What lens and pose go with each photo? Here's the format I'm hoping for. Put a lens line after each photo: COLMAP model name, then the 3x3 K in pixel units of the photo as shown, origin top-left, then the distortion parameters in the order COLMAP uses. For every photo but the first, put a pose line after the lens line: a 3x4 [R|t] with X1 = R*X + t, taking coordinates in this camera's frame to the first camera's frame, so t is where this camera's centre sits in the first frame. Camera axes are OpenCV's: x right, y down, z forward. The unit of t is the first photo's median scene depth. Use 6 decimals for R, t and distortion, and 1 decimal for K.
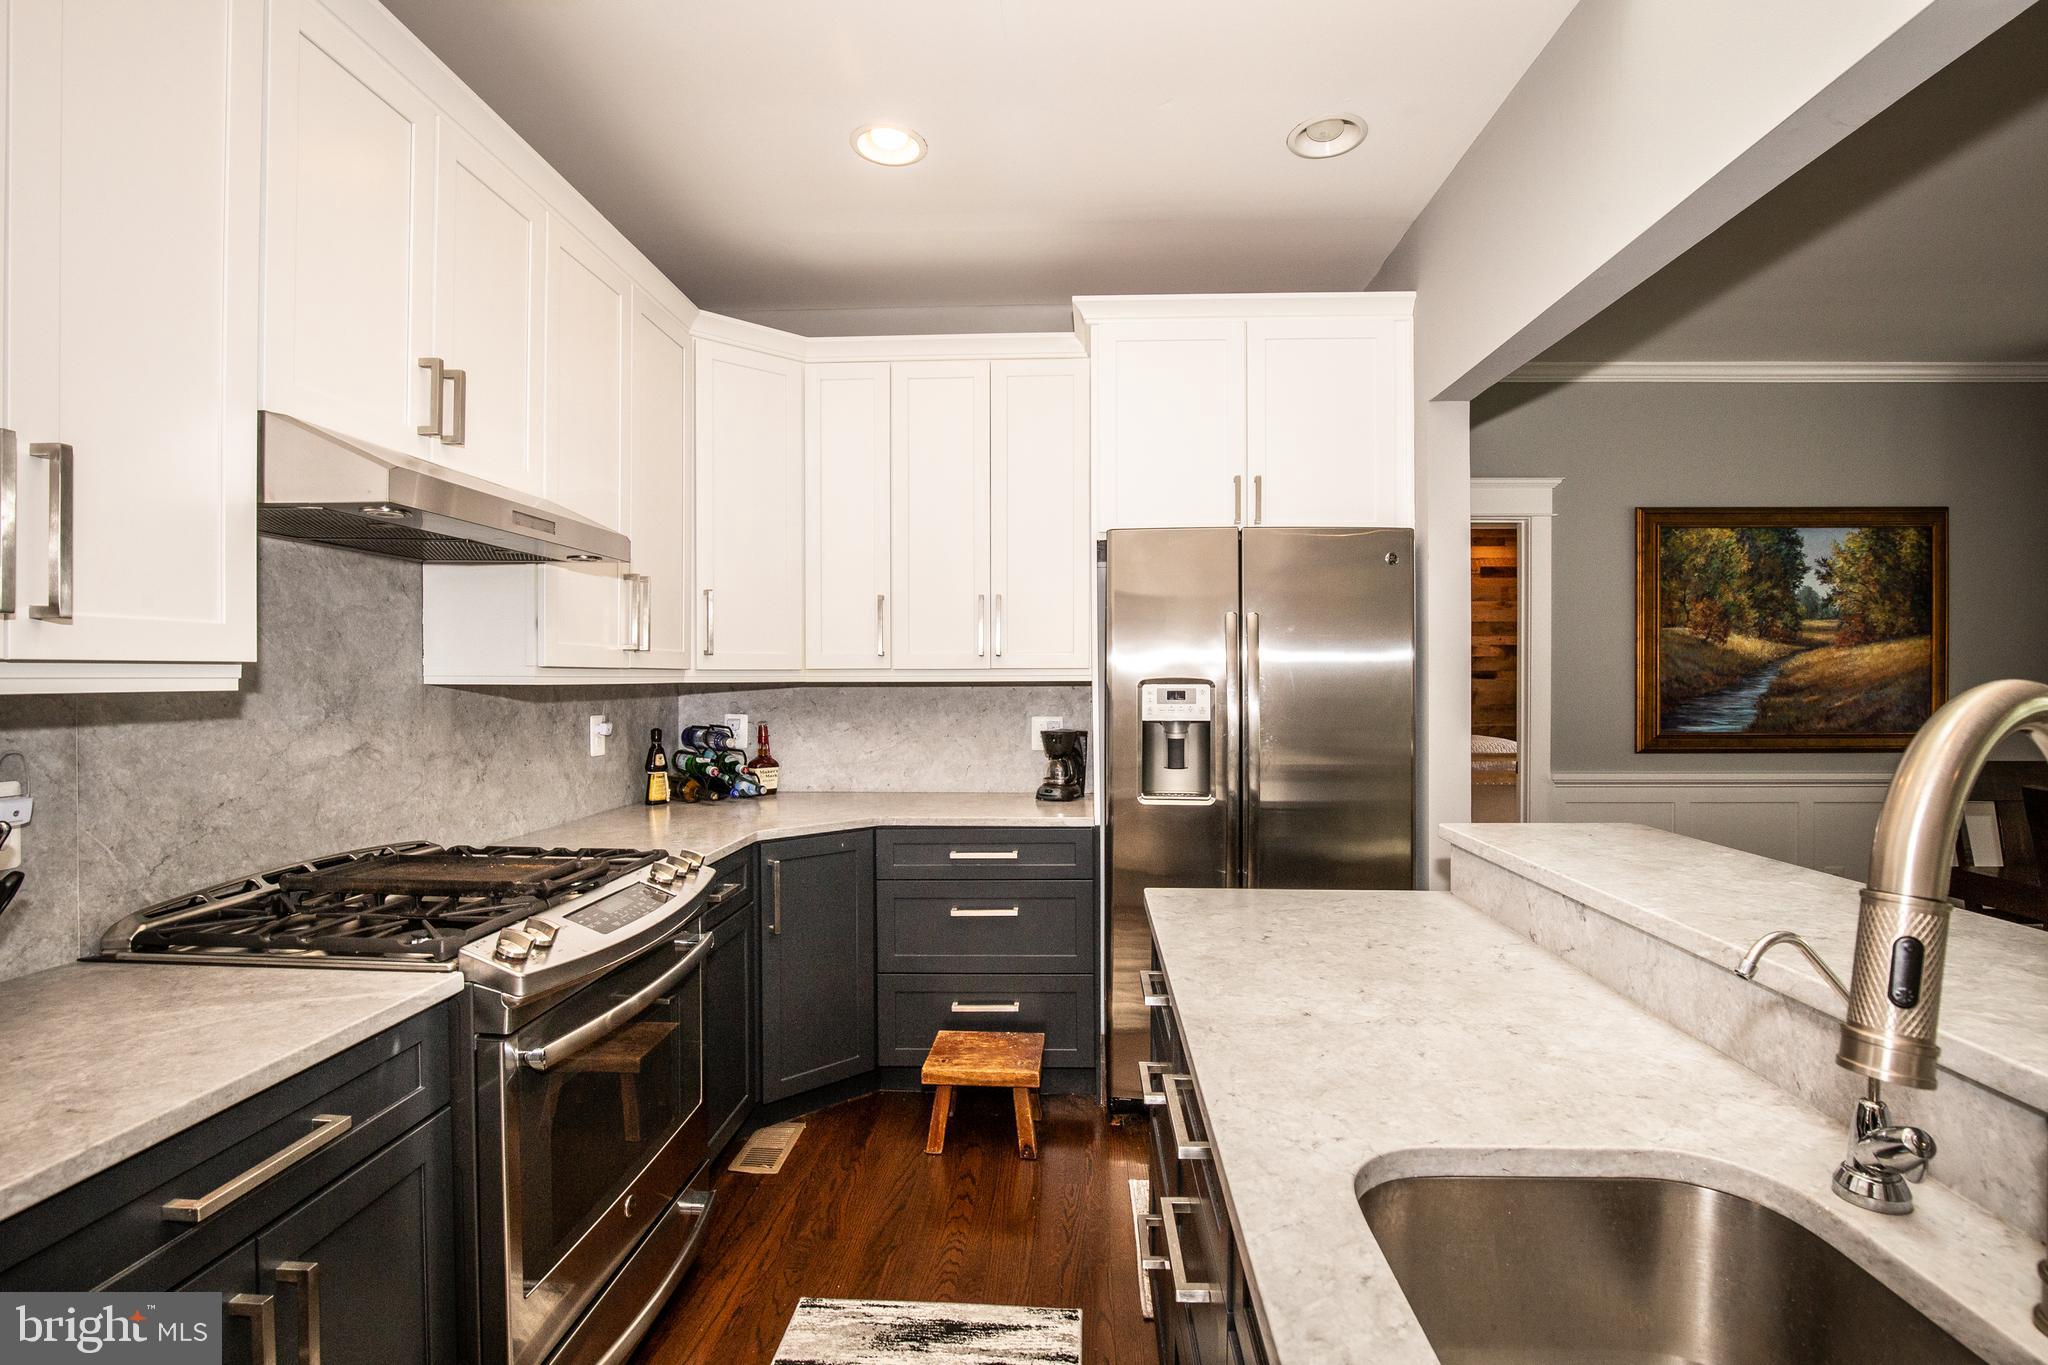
lens RADIAL K [[954.4, 0, 1029.9], [0, 954.4, 686.1], [0, 0, 1]] dist [-0.029115, 0.003251]
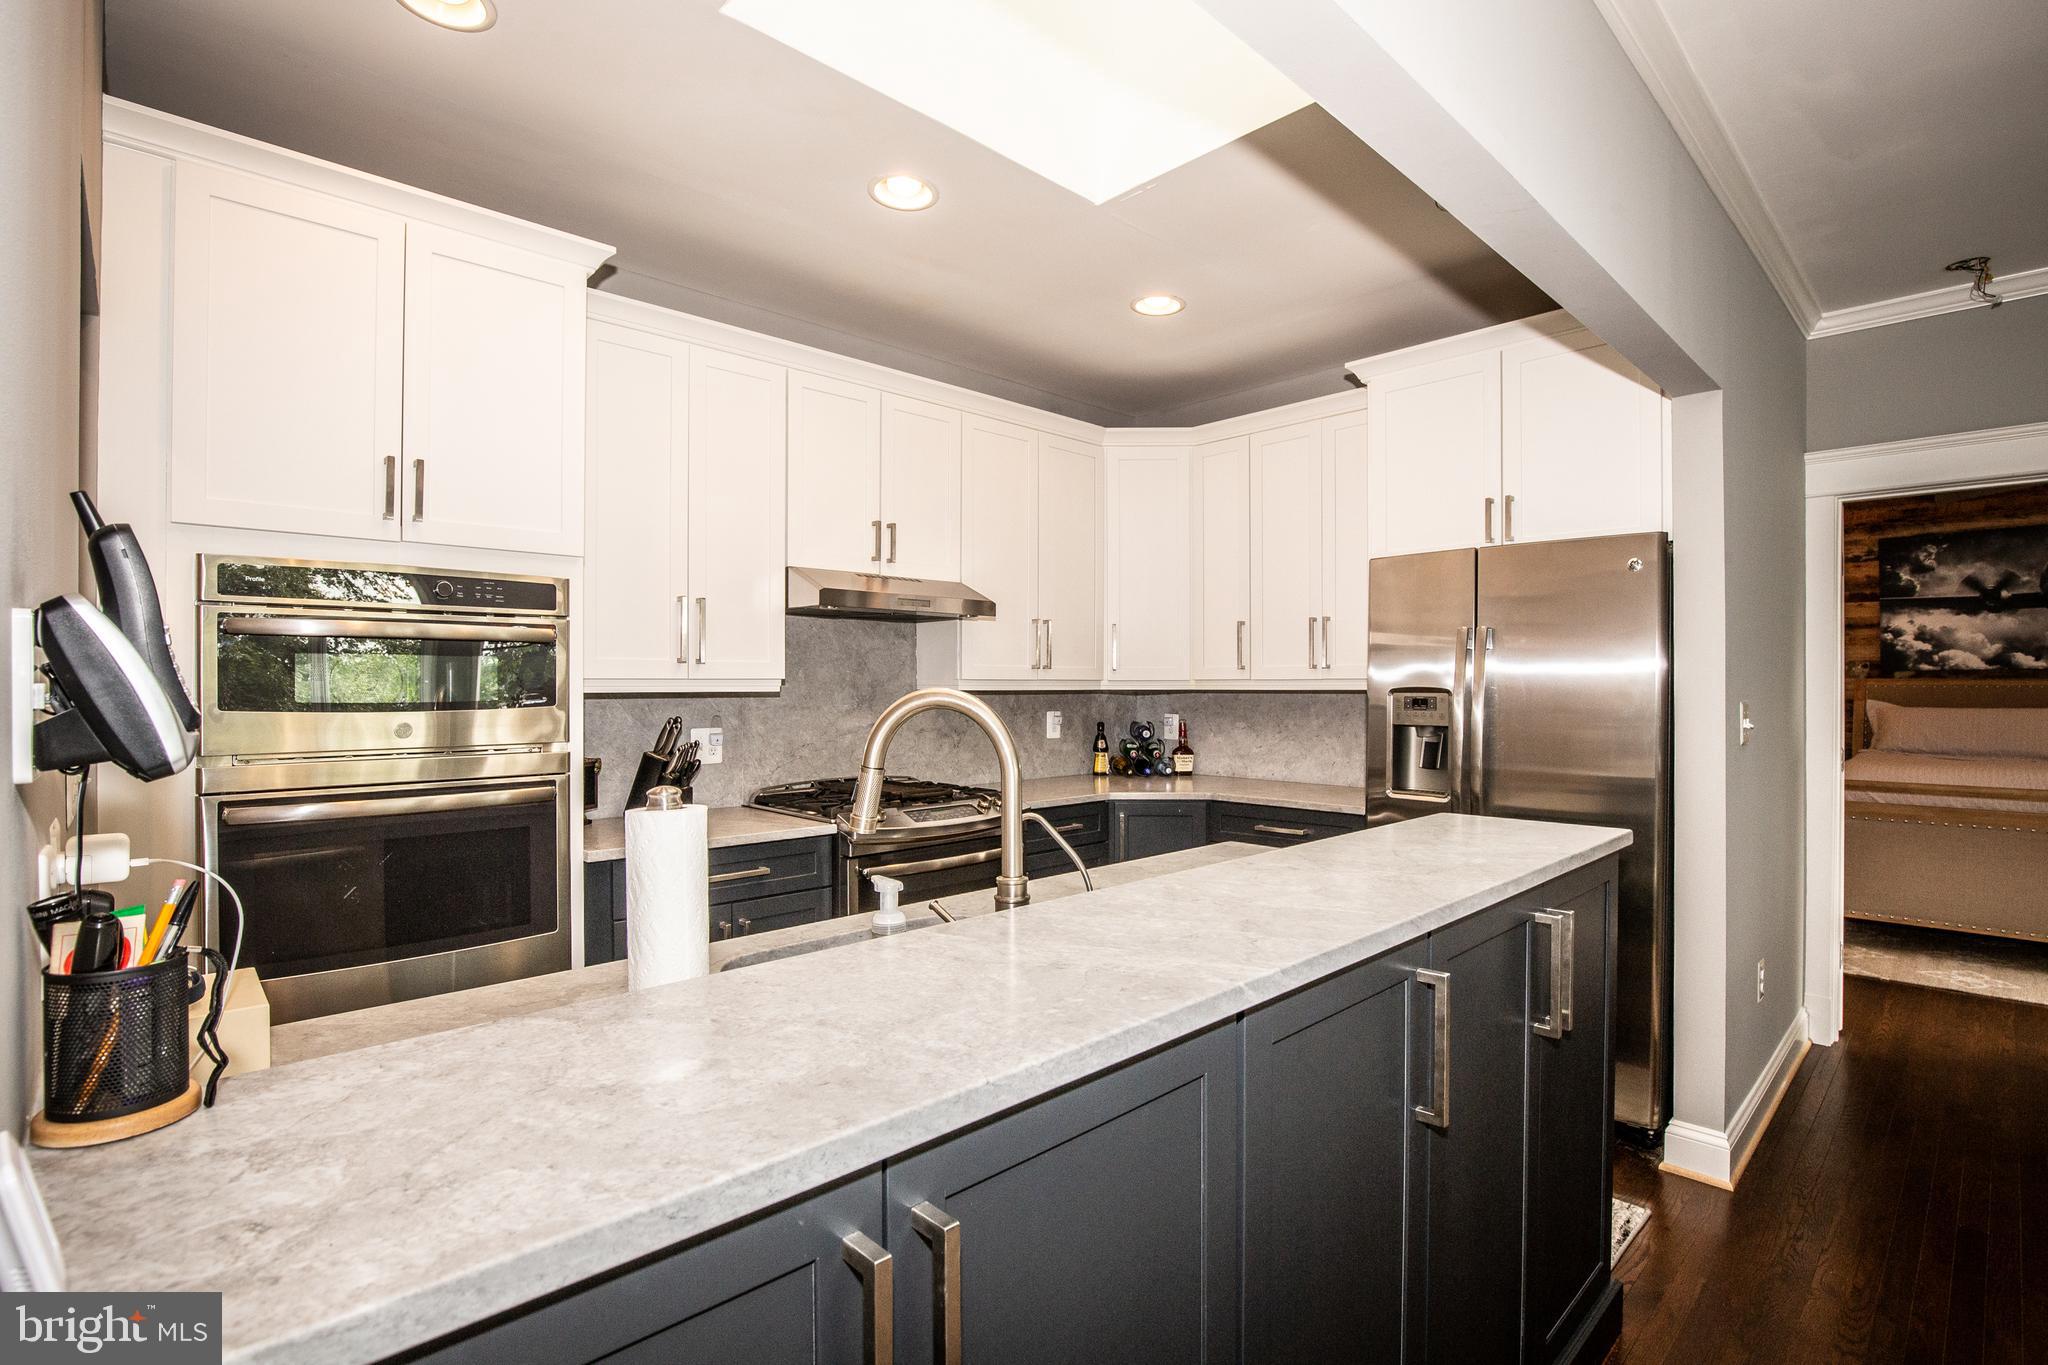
lens RADIAL K [[954.4, 0, 1026.3], [0, 954.4, 693.3], [0, 0, 1]] dist [-0.029115, 0.003251]
pose [[0.725206, 0.005626, -0.688509, 0.509614], [-0.007439, 0.999972, 0.000335, 0.001888], [0.688491, 0.004879, 0.725228, -0.113176]]
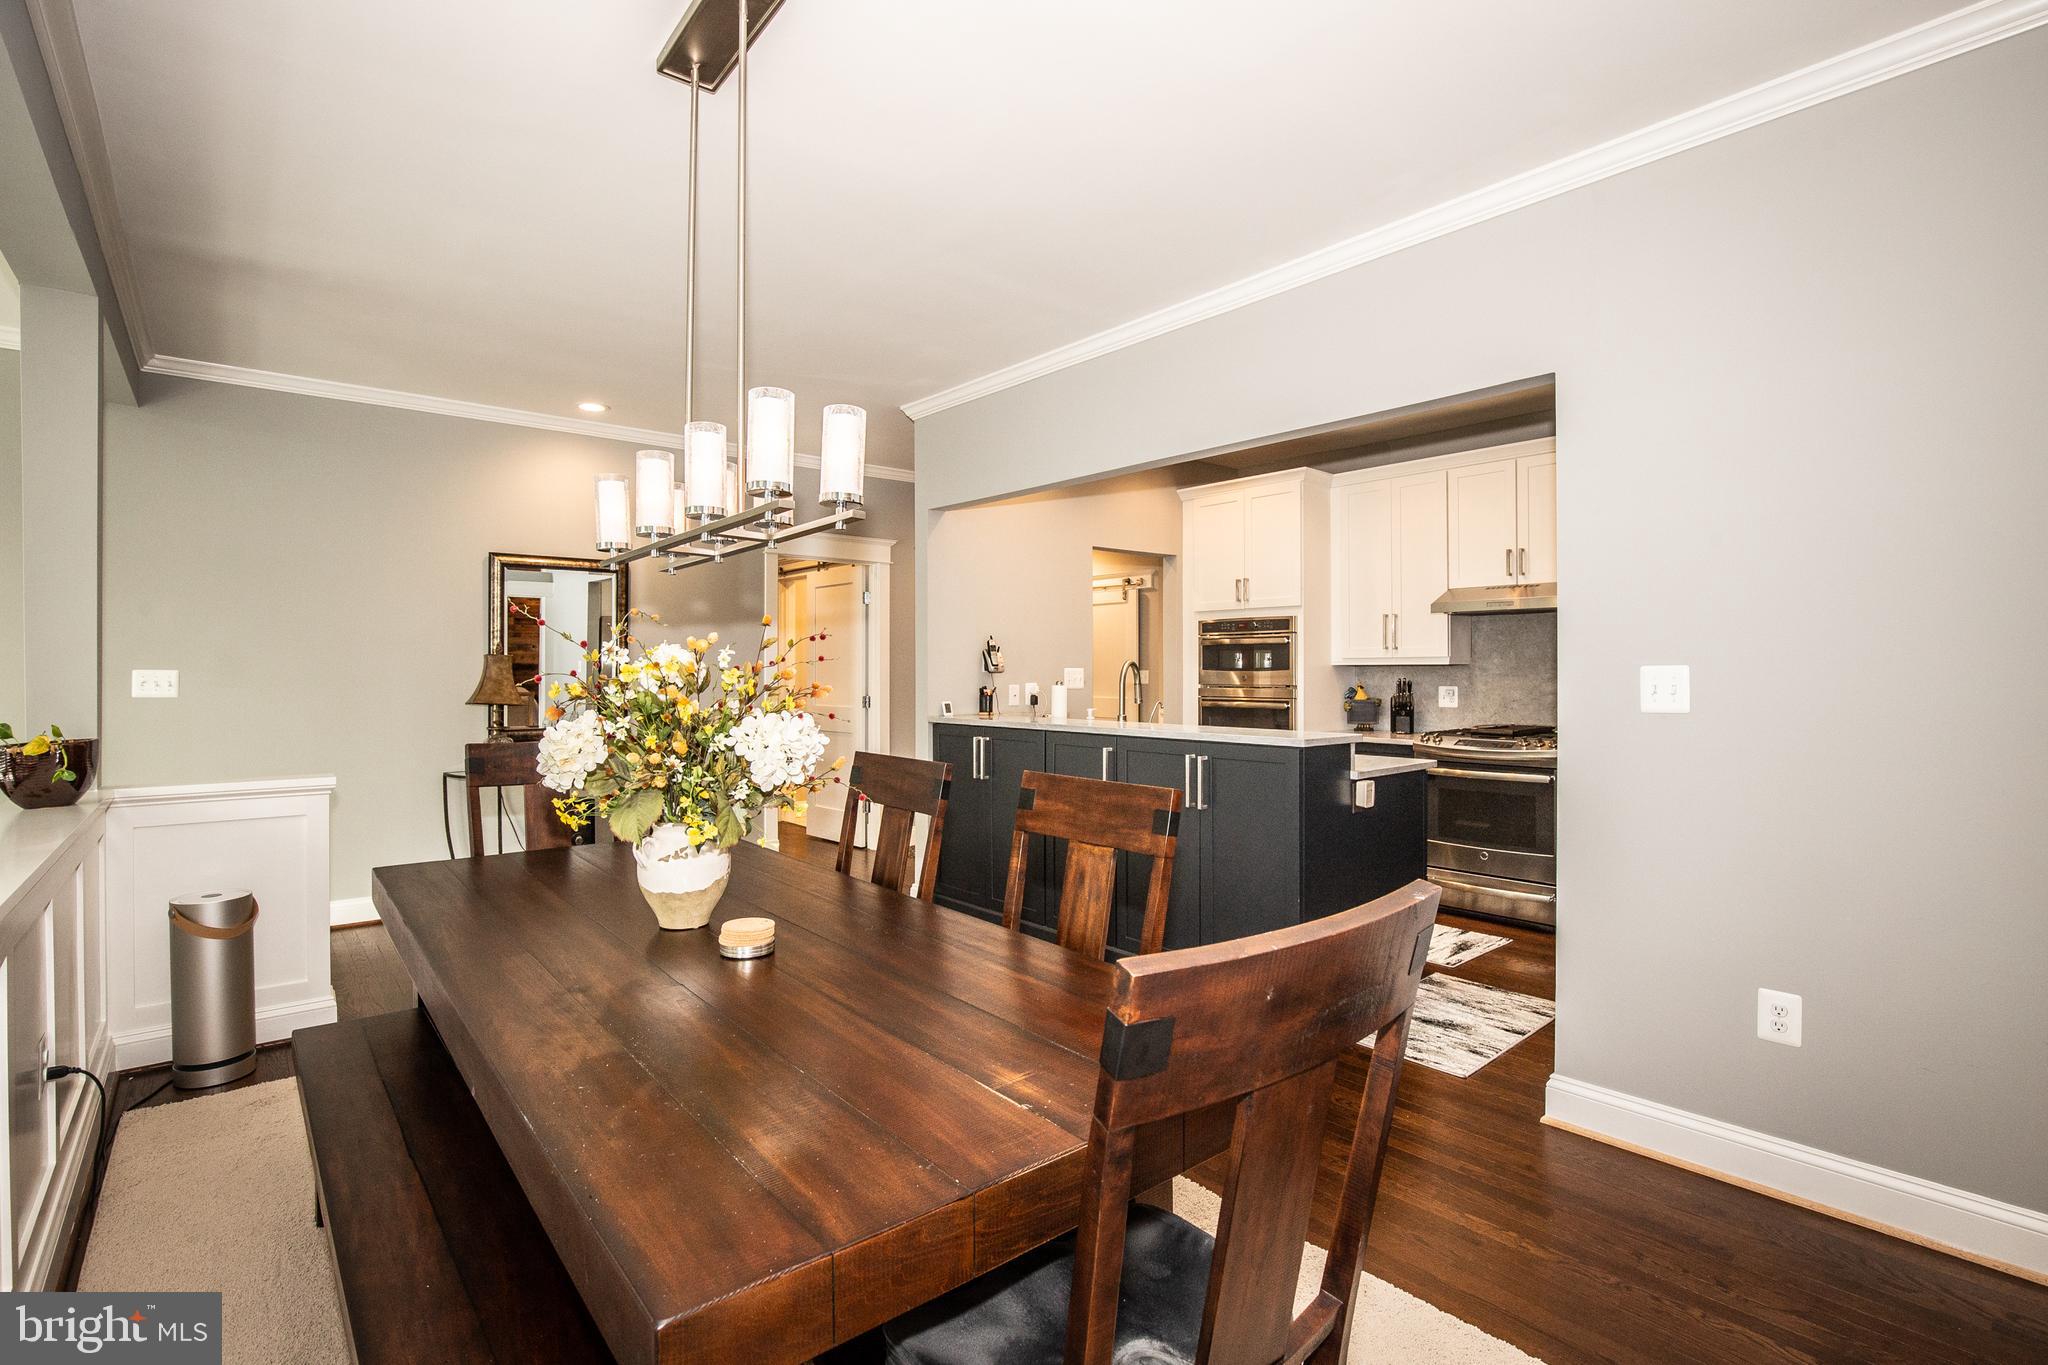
lens RADIAL K [[954.4, 0, 1051.9], [0, 954.4, 676.9], [0, 0, 1]] dist [-0.029115, 0.003251]
pose [[-0.711192, 0.008914, -0.702941, 1.285135], [-0.005963, 0.999807, 0.018711, -0.003447], [0.702972, 0.017499, -0.711002, 1.122241]]
